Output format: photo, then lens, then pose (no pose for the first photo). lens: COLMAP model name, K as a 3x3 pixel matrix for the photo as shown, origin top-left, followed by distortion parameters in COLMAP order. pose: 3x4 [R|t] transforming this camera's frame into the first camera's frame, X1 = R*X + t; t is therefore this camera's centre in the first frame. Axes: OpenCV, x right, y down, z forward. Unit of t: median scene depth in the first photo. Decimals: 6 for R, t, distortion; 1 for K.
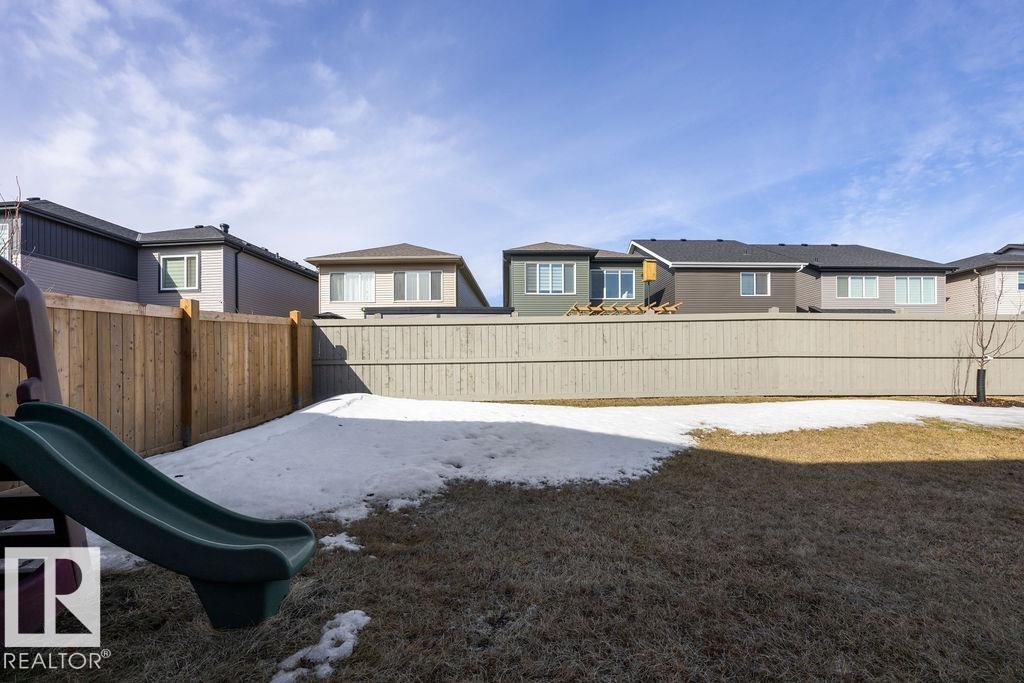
lens RADIAL K [[428.5, 0, 512.0], [0, 428.5, 375.9], [0, 0, 1]] dist [-0.000505, -0.000143]
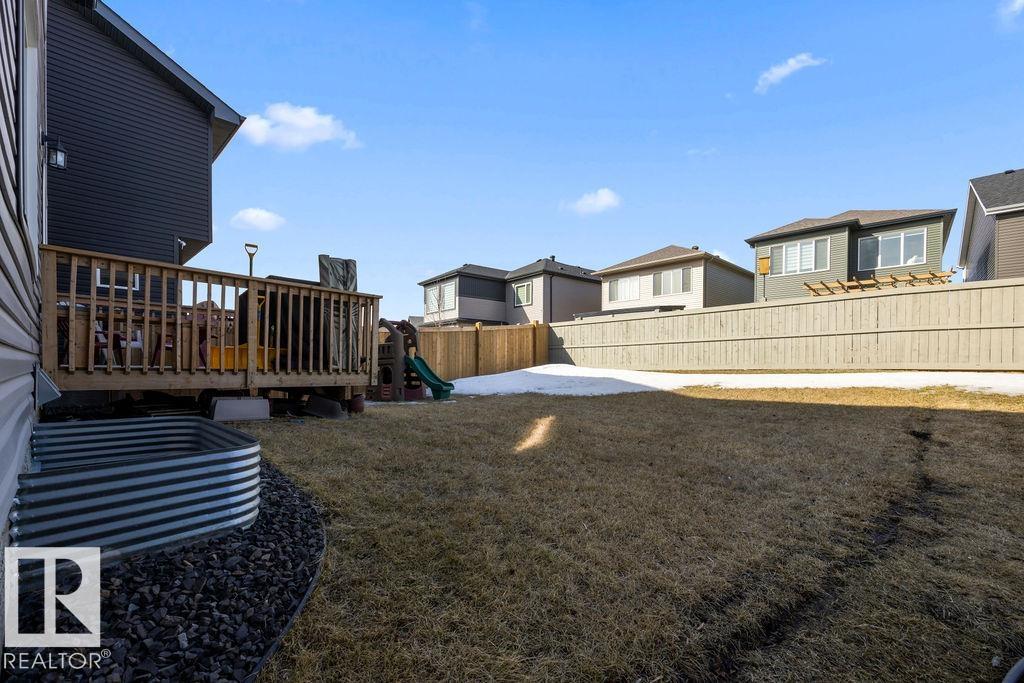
lens RADIAL K [[428.5, 0, 512.0], [0, 428.5, 375.9], [0, 0, 1]] dist [-0.000505, -0.000143]
pose [[0.708058, 0.023841, -0.705751, 0.345031], [0.000348, 0.999418, 0.034110, 0.013351], [0.706154, -0.024397, 0.707638, -0.189525]]
